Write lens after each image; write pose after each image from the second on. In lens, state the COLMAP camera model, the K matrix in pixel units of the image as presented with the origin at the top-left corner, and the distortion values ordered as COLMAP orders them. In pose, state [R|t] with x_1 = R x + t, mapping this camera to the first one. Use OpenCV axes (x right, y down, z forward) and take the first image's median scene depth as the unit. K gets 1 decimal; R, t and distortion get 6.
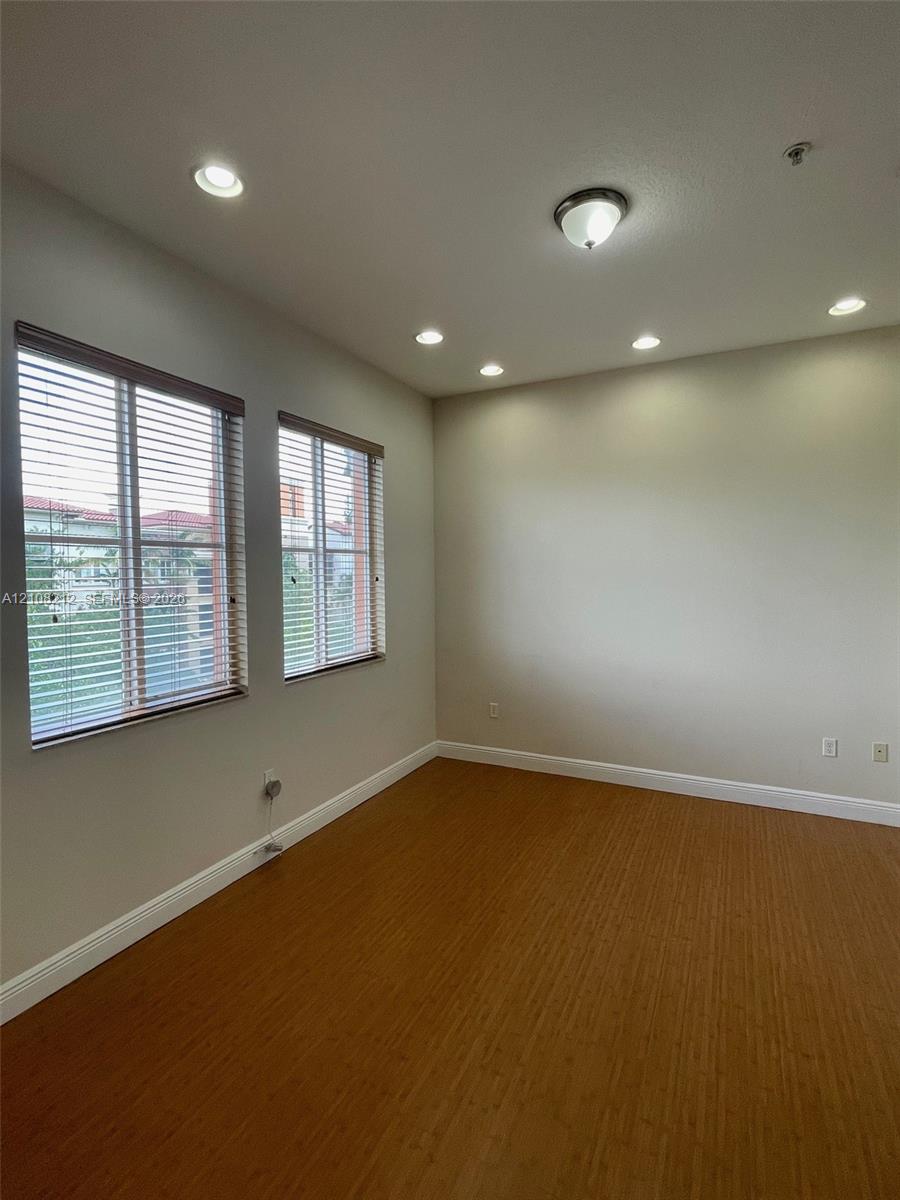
lens RADIAL K [[579.7, 0, 450.0], [0, 579.7, 605.6], [0, 0, 1]] dist [-0.002178, -0.000145]
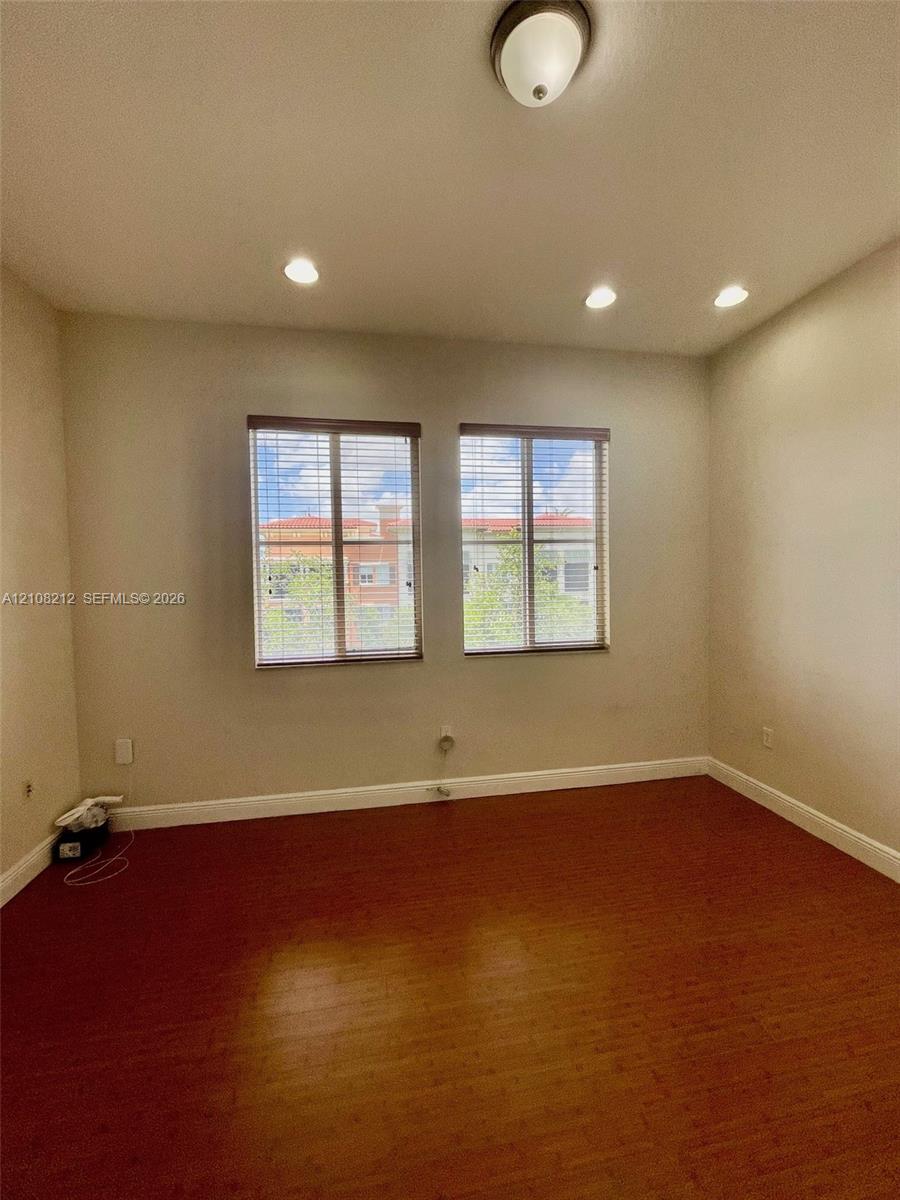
lens RADIAL K [[483.1, 0, 451.5], [0, 483.1, 594.2], [0, 0, 1]] dist [-0.000130, -0.000152]
pose [[0.588919, 0.037056, -0.807342, 0.491835], [-0.036360, 0.999152, 0.019337, -0.009873], [0.807374, 0.017967, 0.589766, 0.412316]]
